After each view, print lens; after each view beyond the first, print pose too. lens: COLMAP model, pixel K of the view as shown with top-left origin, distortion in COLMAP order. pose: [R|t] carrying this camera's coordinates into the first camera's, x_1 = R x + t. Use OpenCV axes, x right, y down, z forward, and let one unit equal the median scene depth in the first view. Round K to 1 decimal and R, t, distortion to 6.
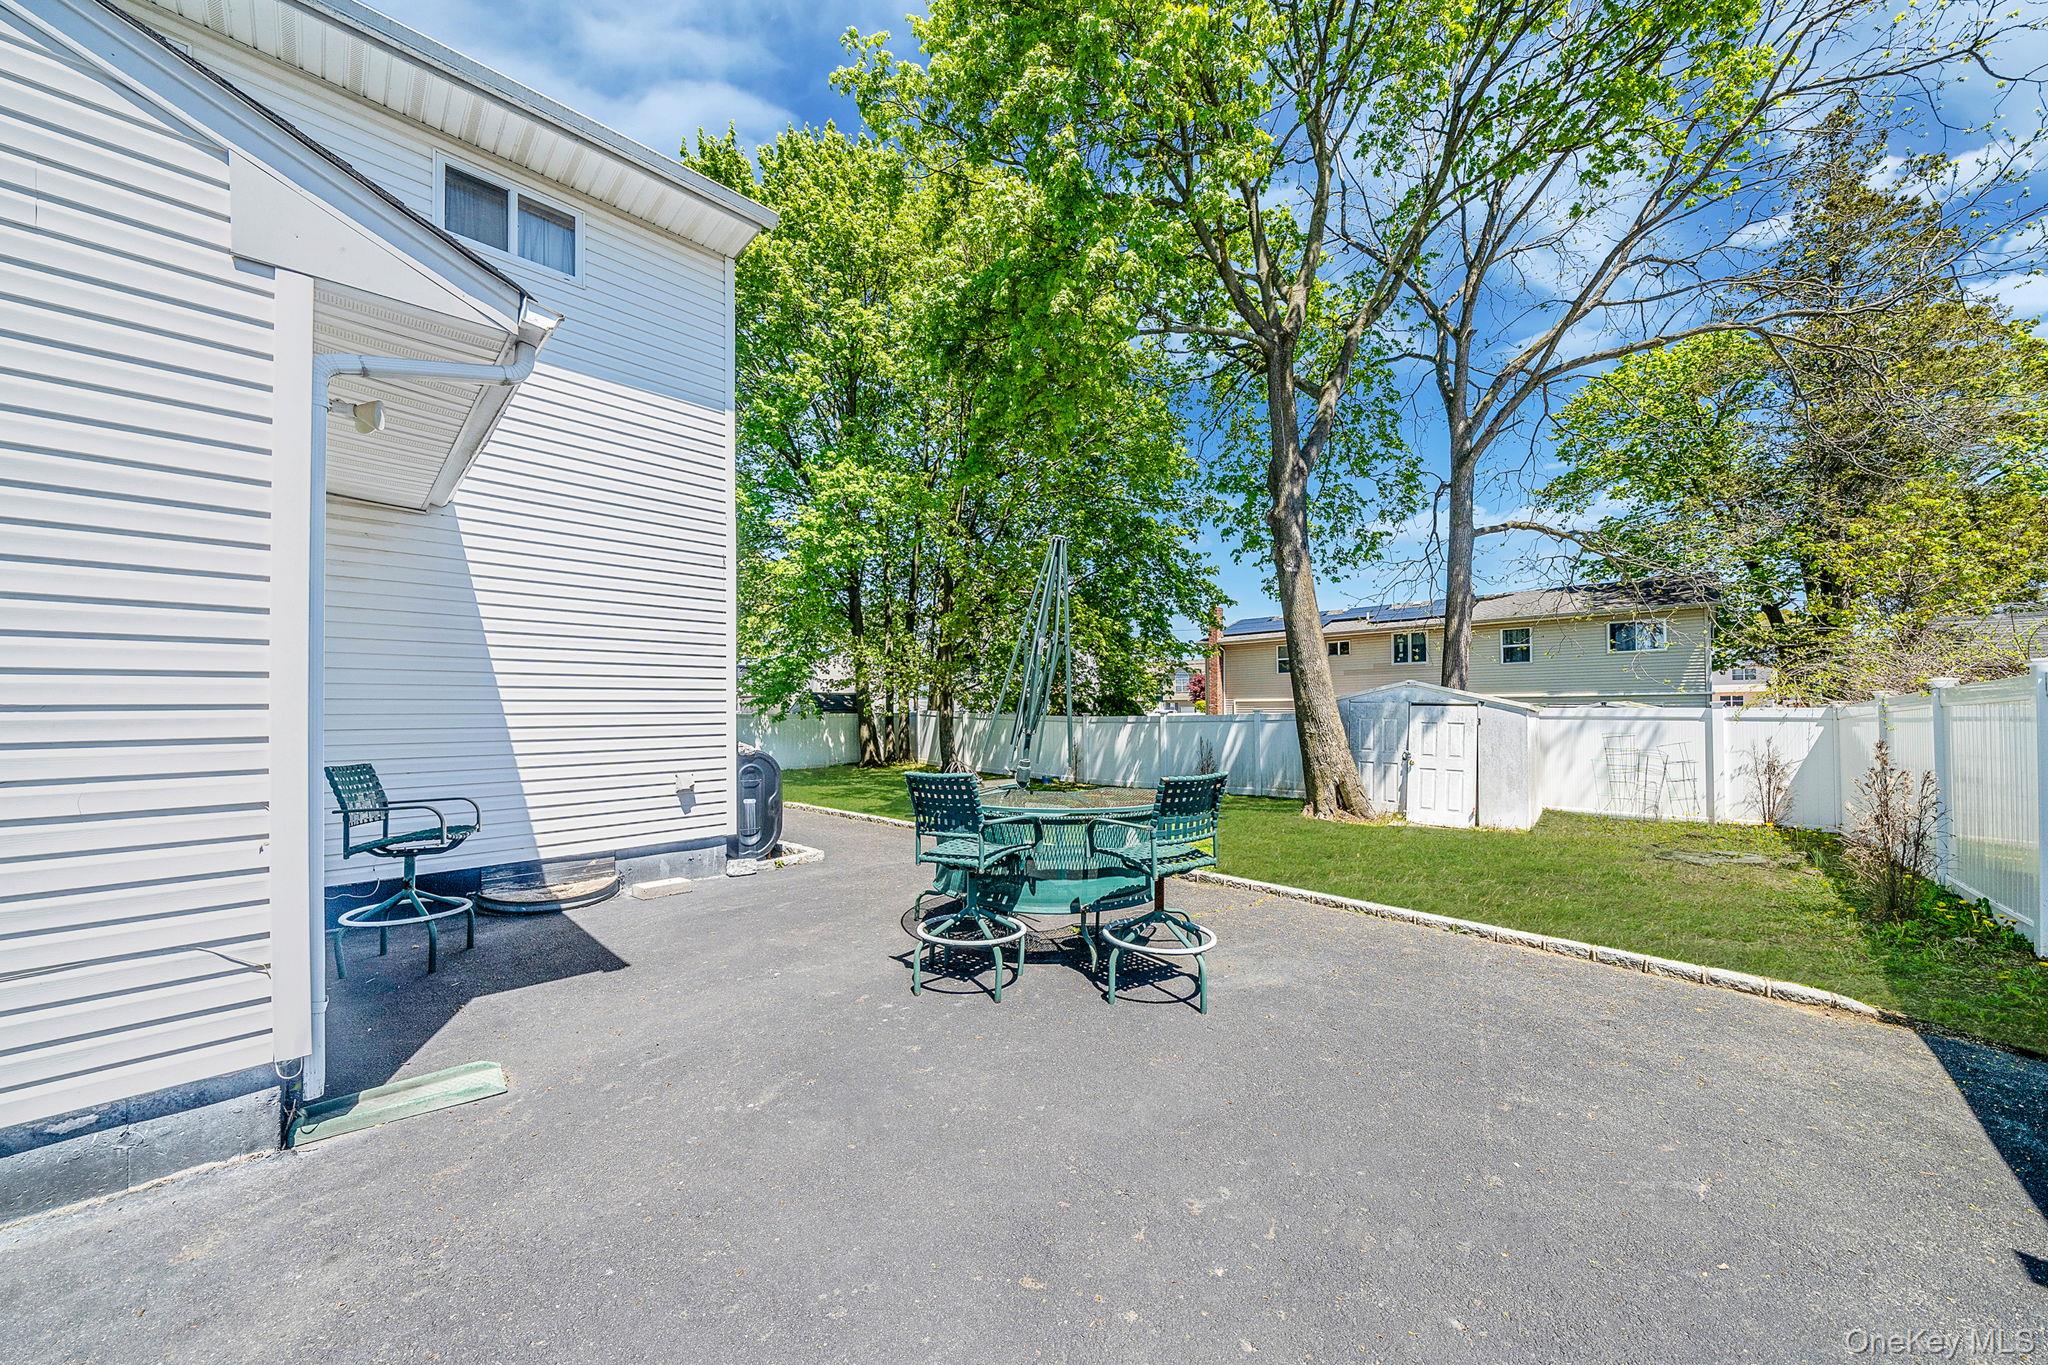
lens RADIAL K [[723.0, 0, 1008.0], [0, 723.0, 694.5], [0, 0, 1]] dist [-0.005193, -0.000124]
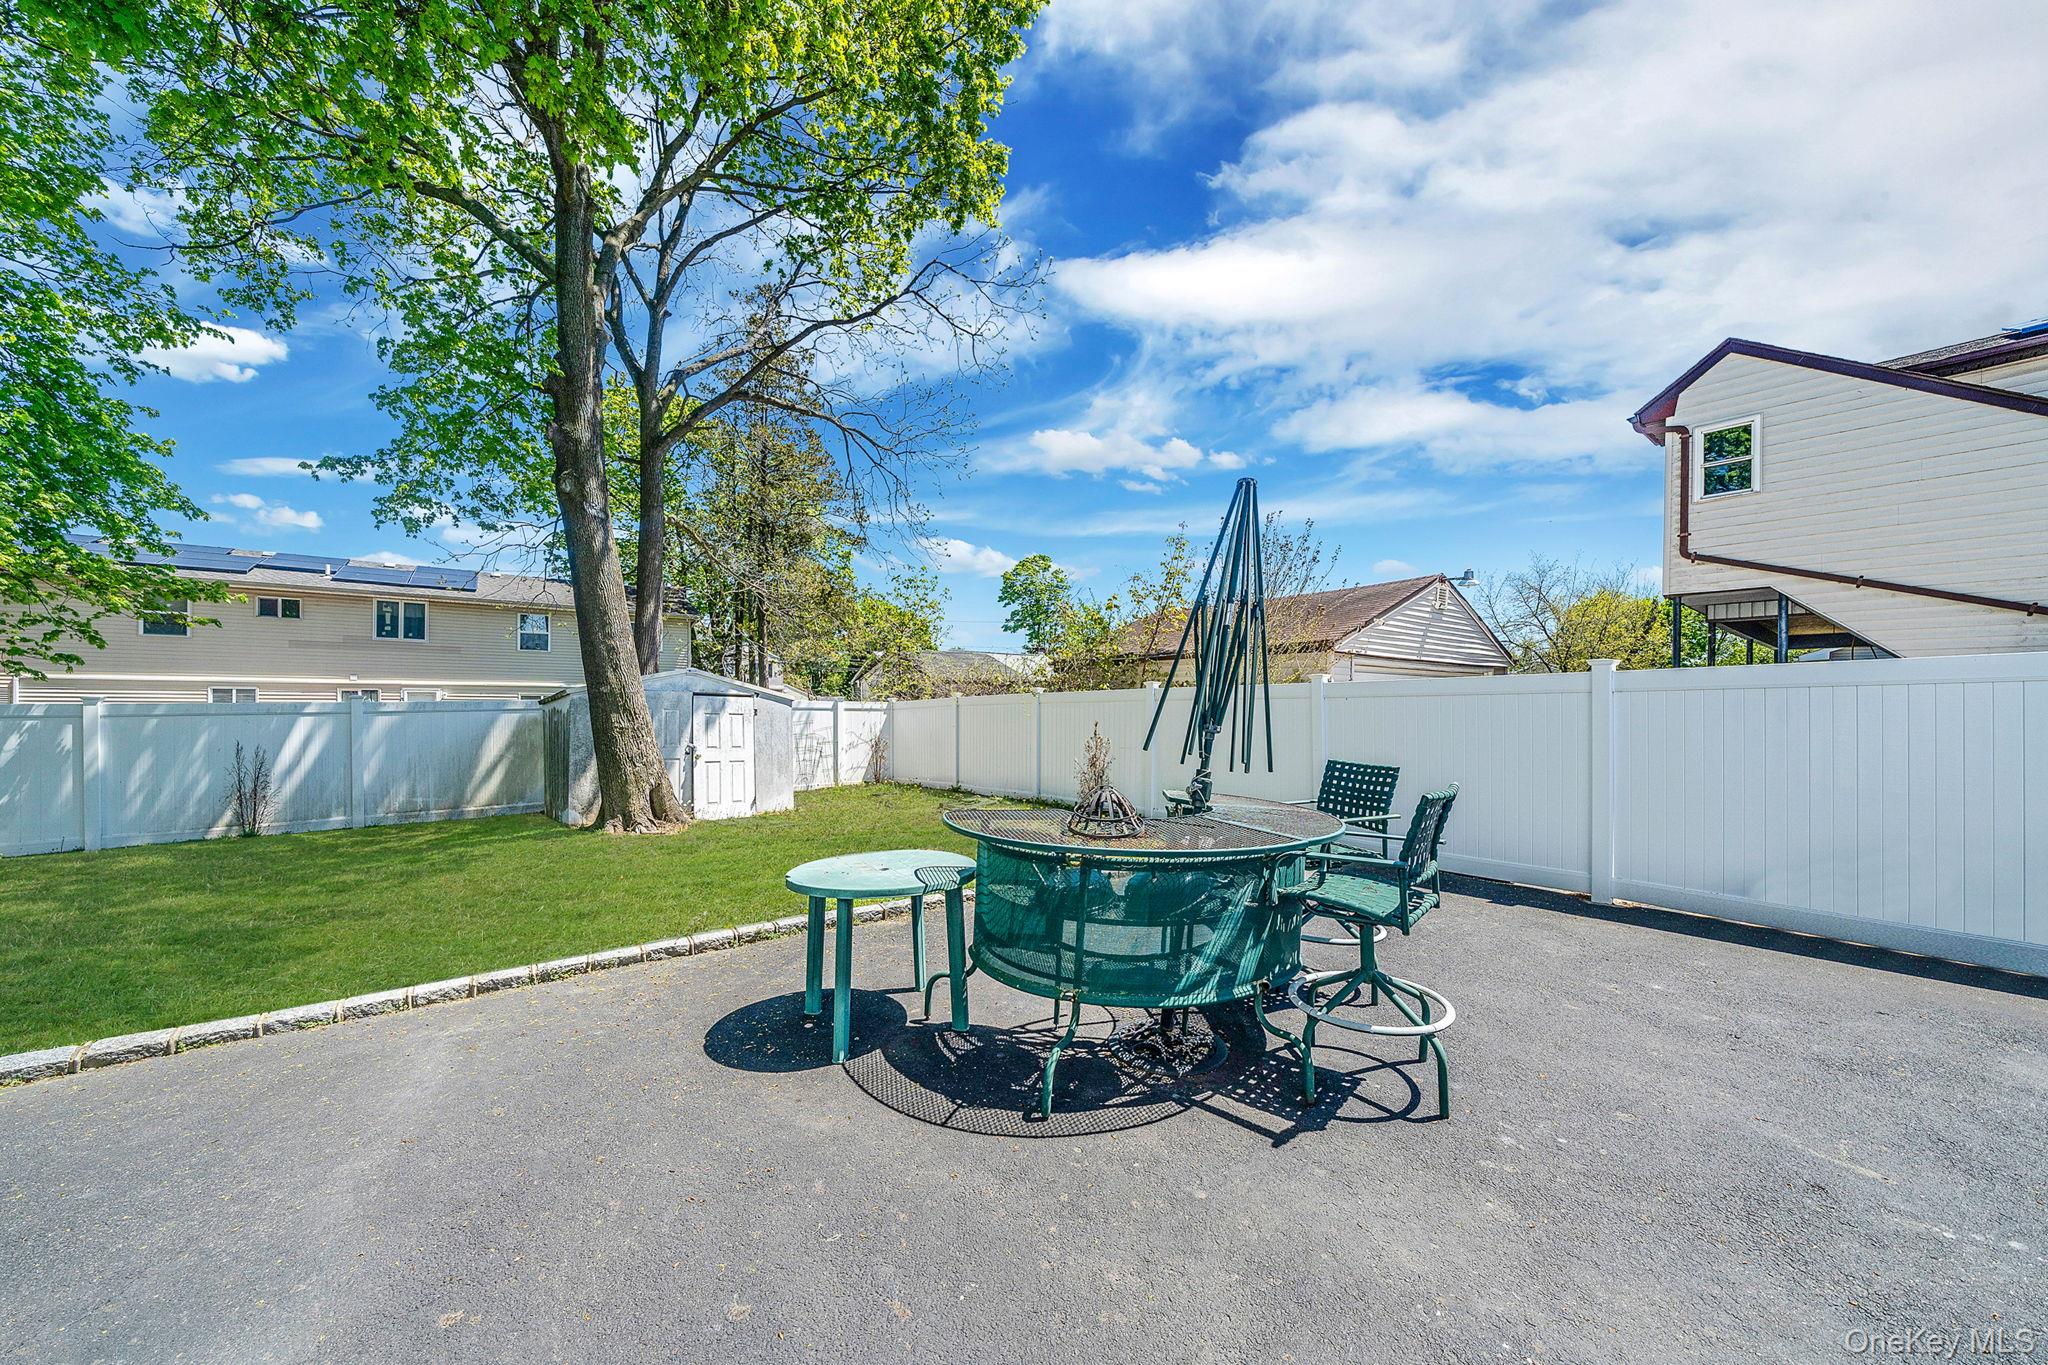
lens RADIAL K [[723.0, 0, 1008.0], [0, 723.0, 694.5], [0, 0, 1]] dist [-0.005193, -0.000124]
pose [[0.127978, 0.020513, 0.991565, -0.303564], [-0.034001, 0.999289, -0.016285, 0.015475], [-0.991194, -0.031630, 0.128585, 0.471047]]
